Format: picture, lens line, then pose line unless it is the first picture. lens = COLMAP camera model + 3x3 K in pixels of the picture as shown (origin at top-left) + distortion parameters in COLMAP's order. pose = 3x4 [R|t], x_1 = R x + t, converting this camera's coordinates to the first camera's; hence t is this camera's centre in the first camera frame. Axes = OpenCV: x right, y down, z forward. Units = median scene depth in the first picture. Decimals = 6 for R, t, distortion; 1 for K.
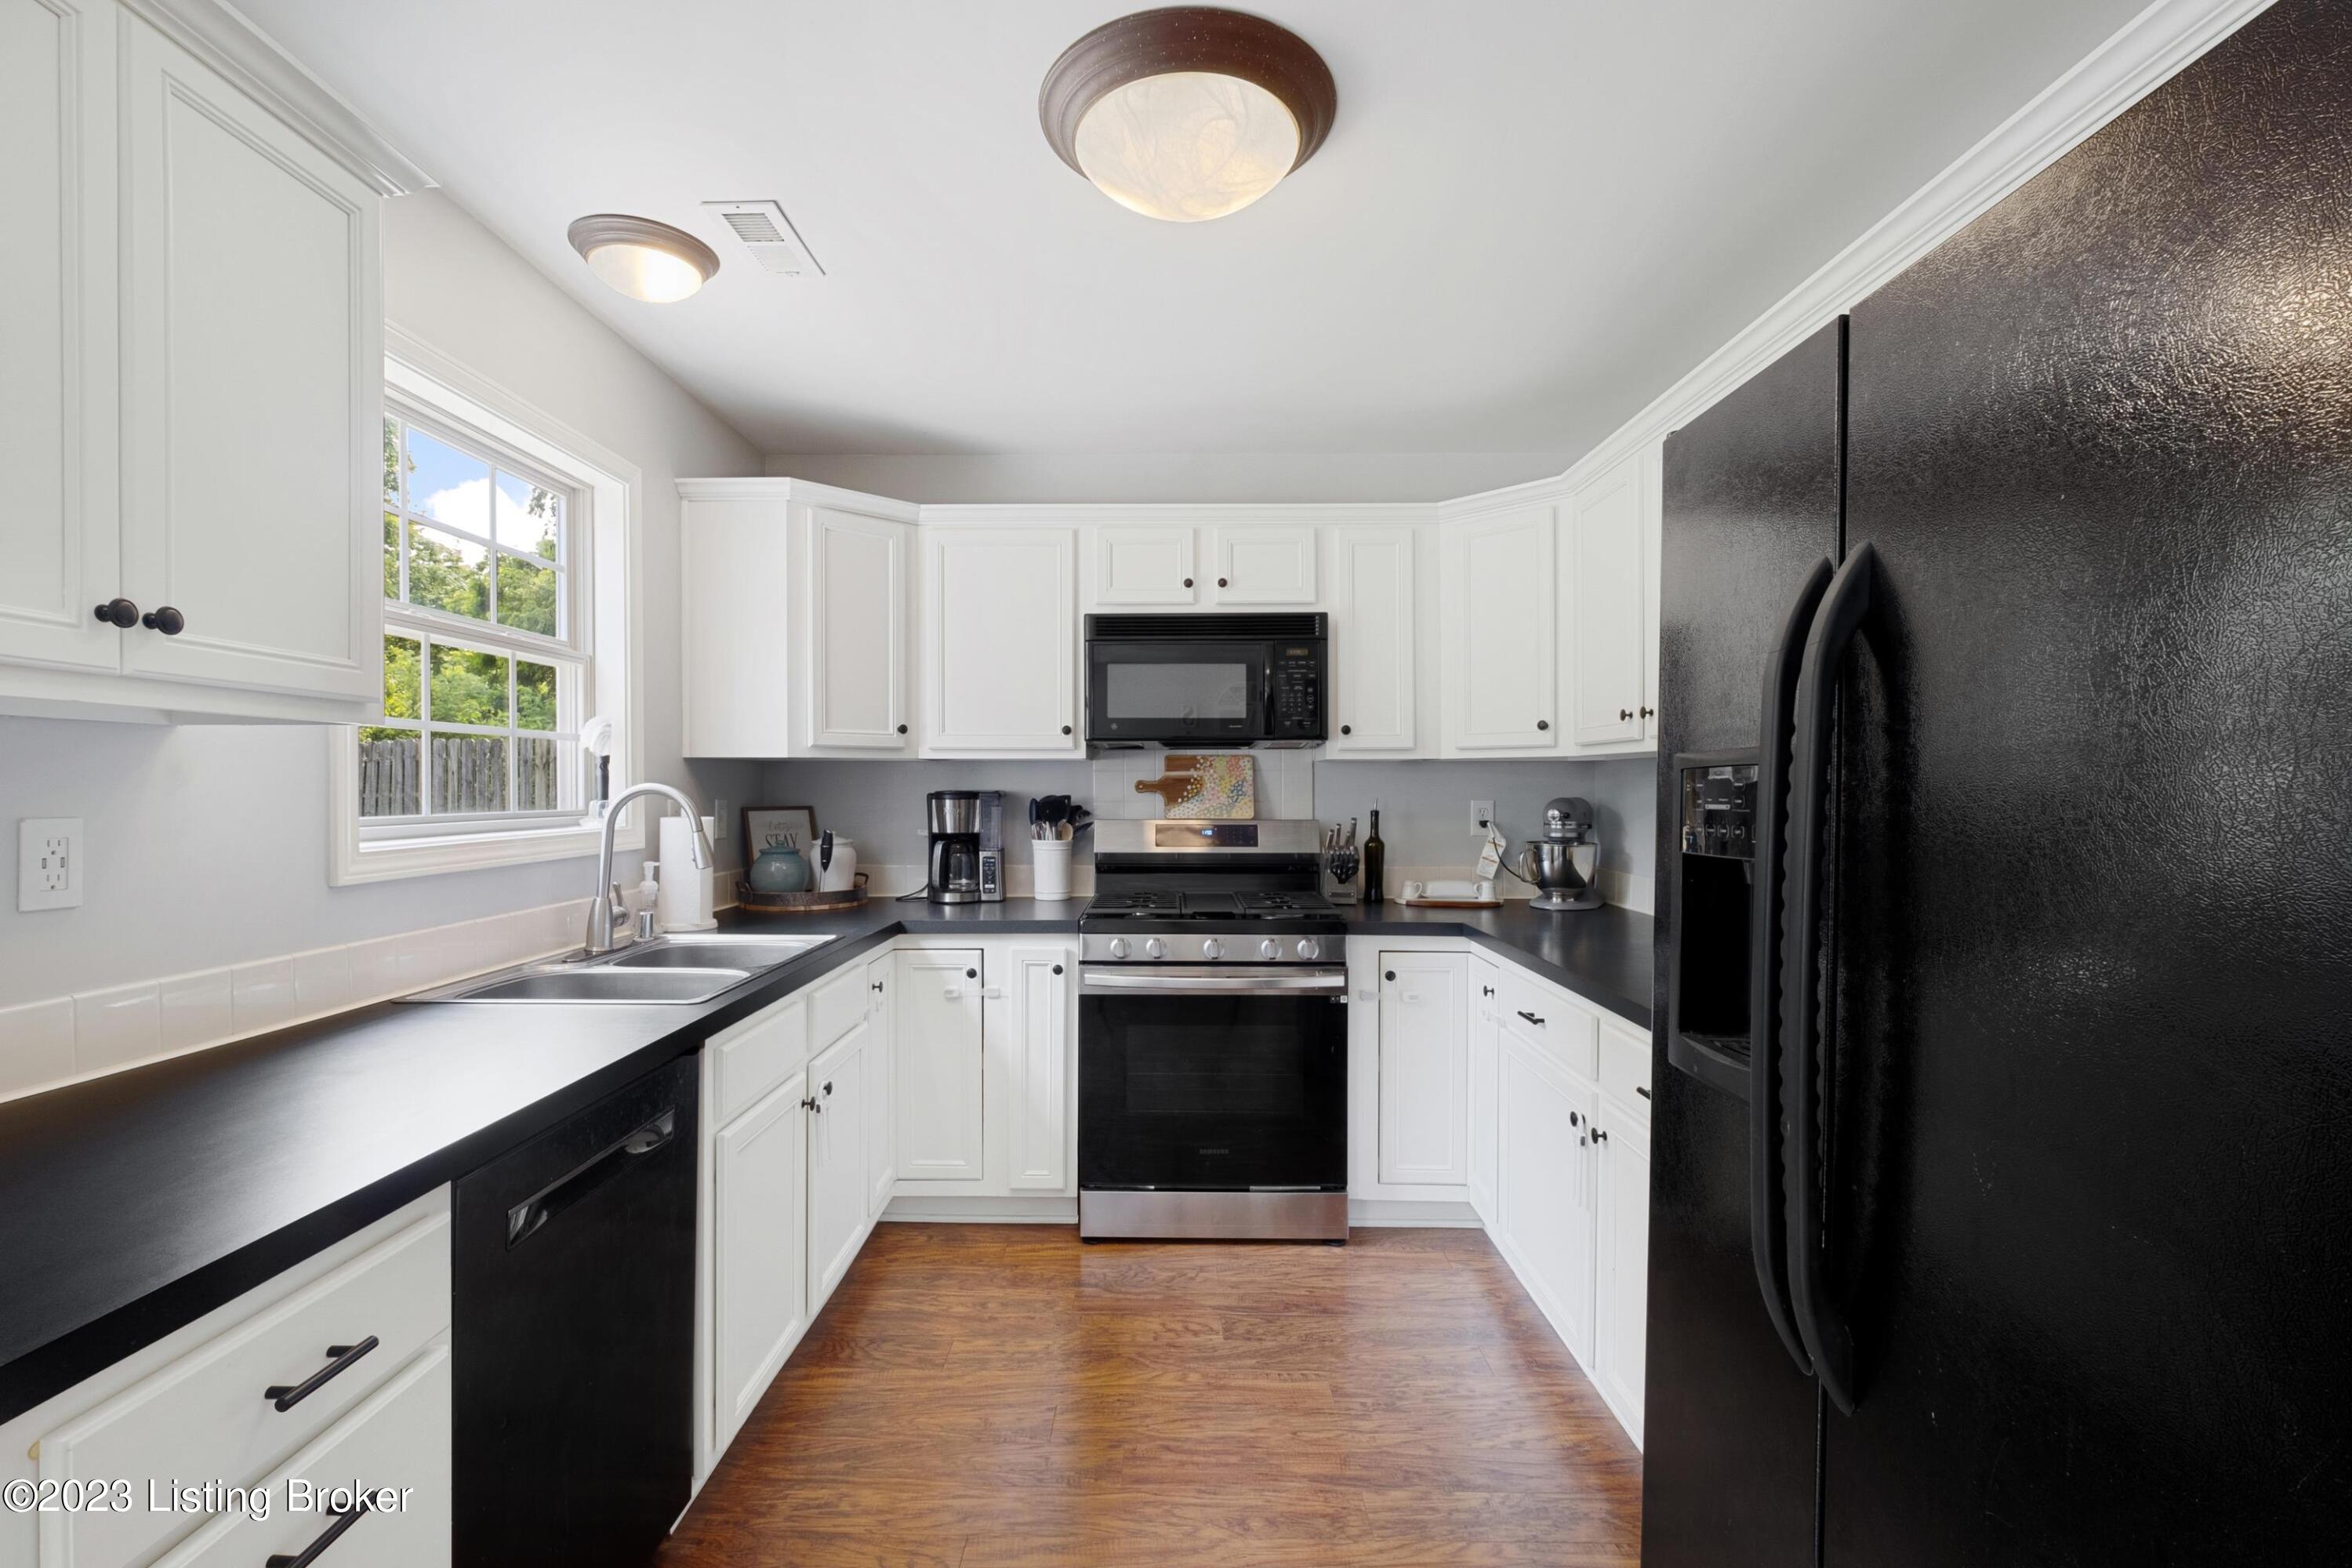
lens RADIAL K [[1038.6, 0, 1161.9], [0, 1038.6, 793.7], [0, 0, 1]] dist [0.002960, -0.000049]
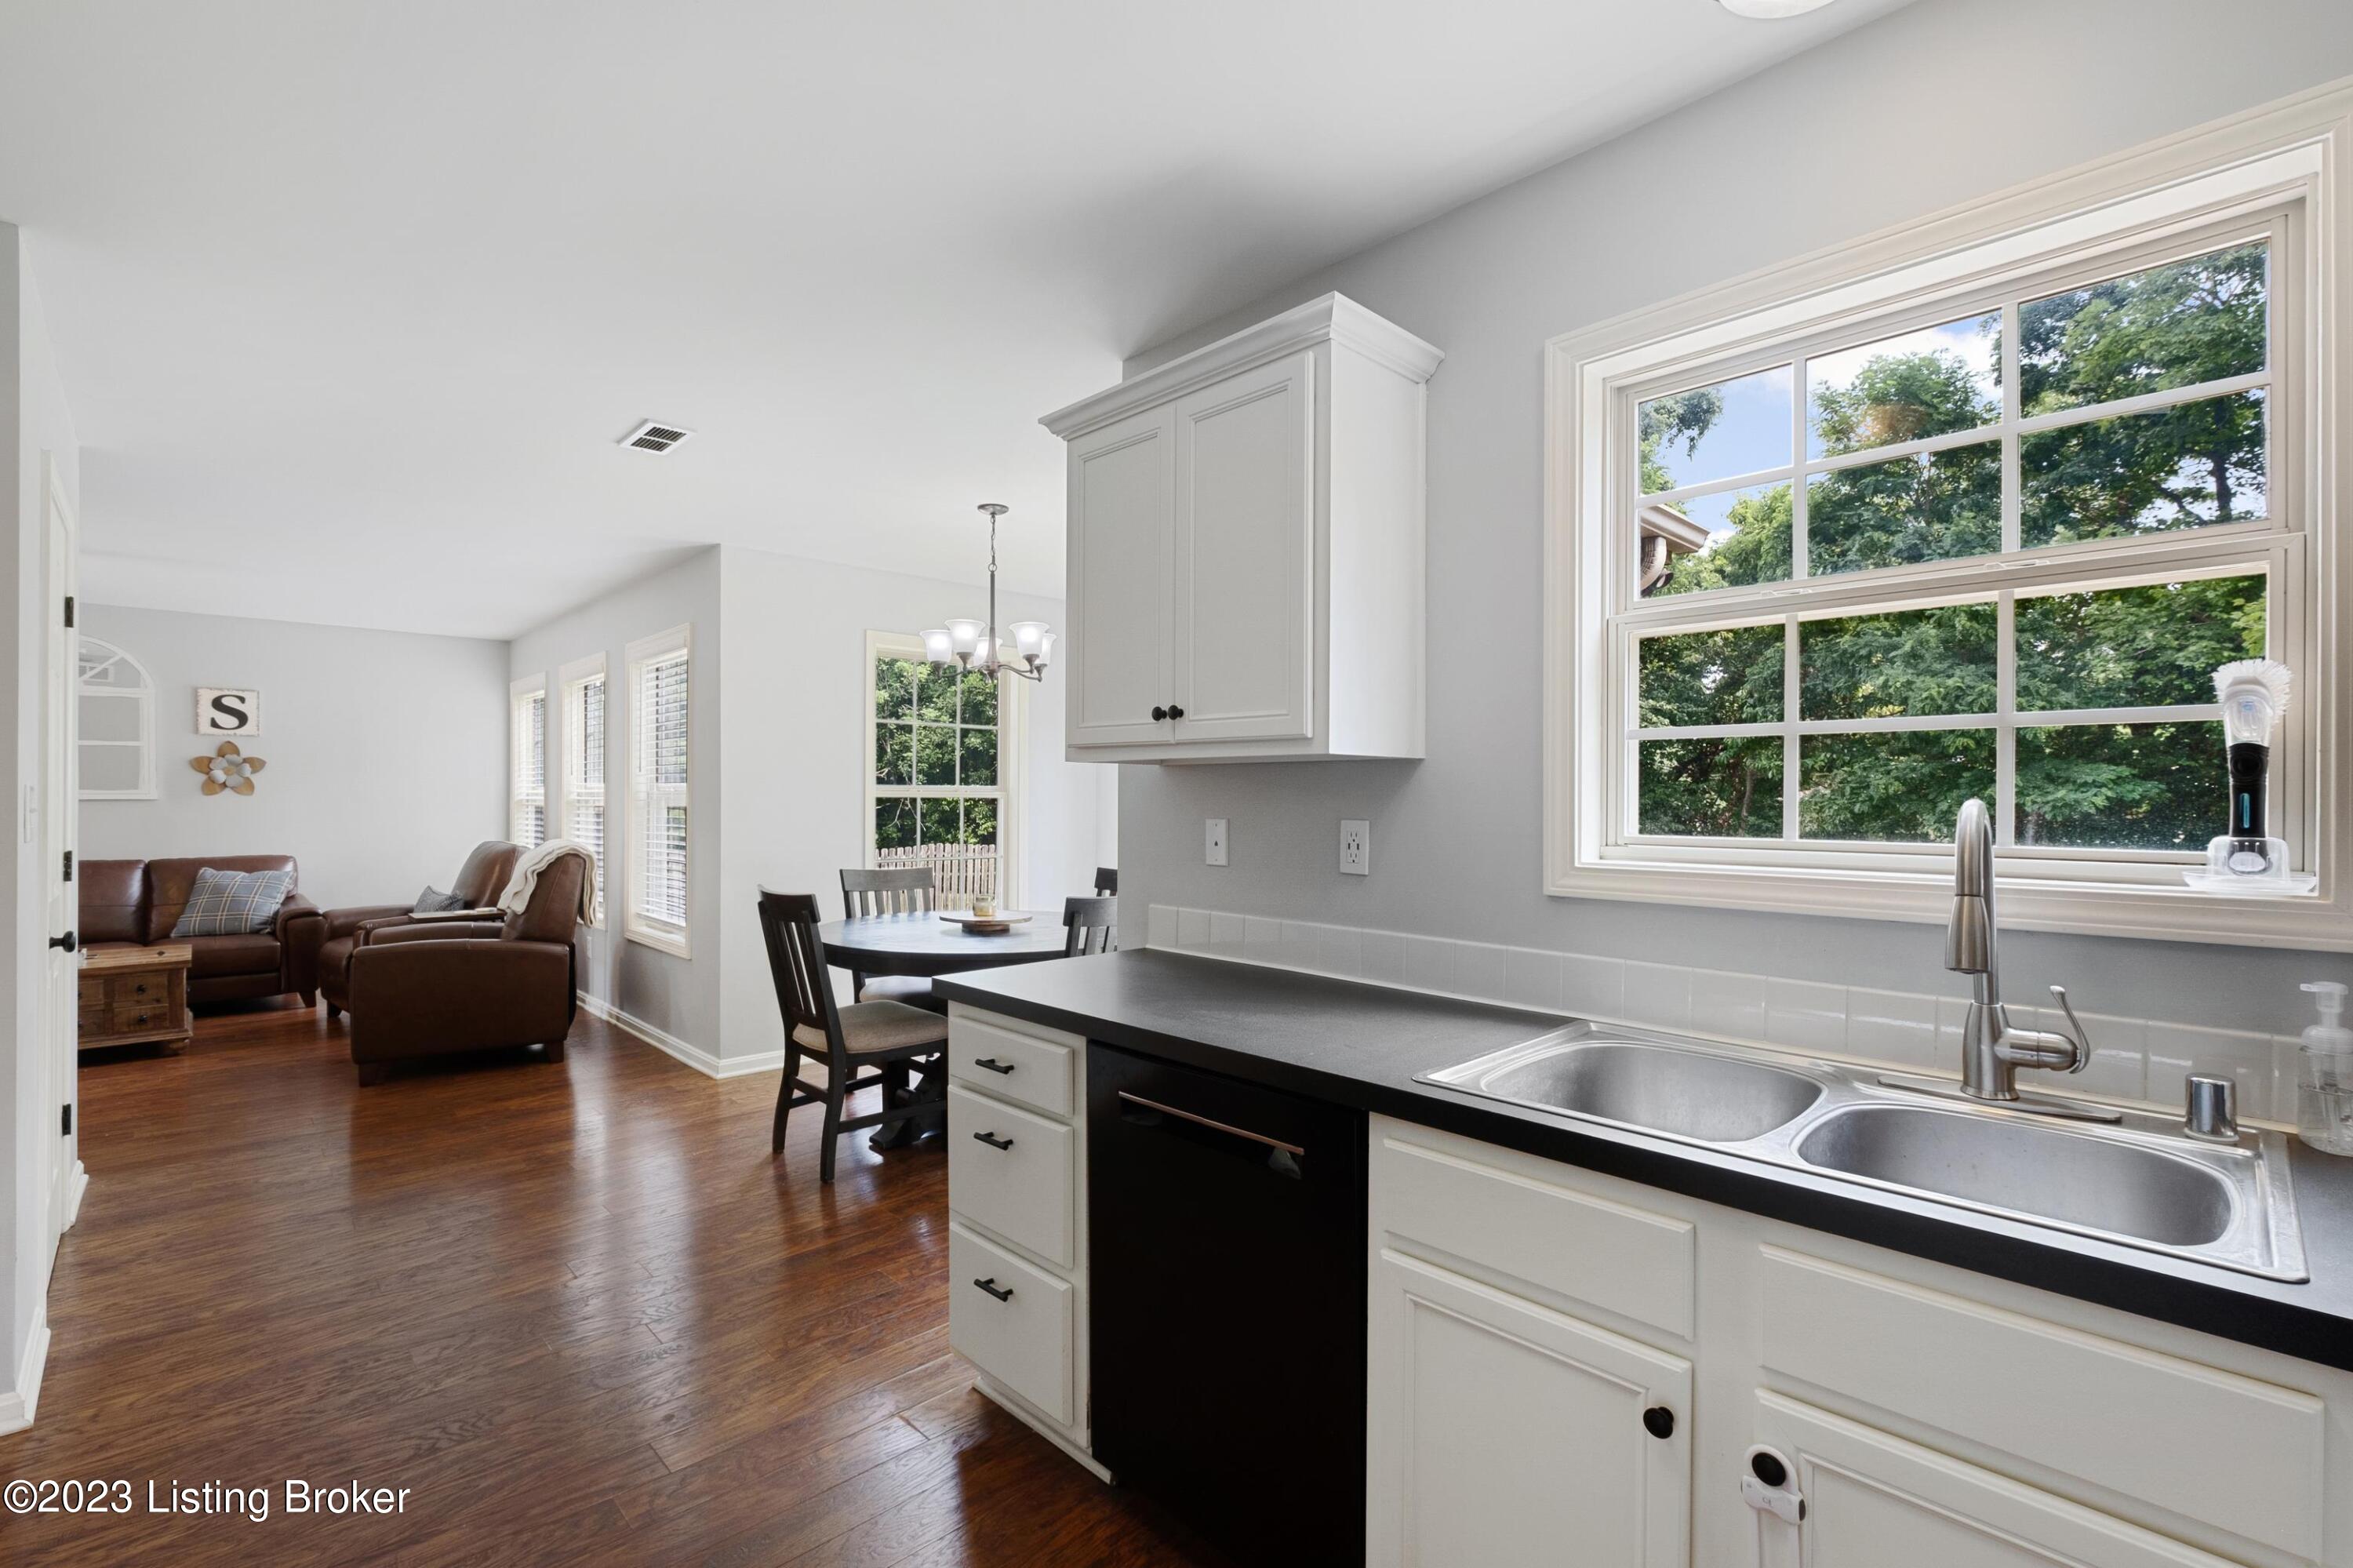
lens RADIAL K [[1039.1, 0, 1162.4], [0, 1039.1, 793.7], [0, 0, 1]] dist [0.002960, -0.000049]
pose [[-0.710100, -0.005412, -0.704081, 0.204676], [-0.008541, 0.999963, 0.000928, -0.011106], [0.704049, 0.006673, -0.710120, 1.241196]]
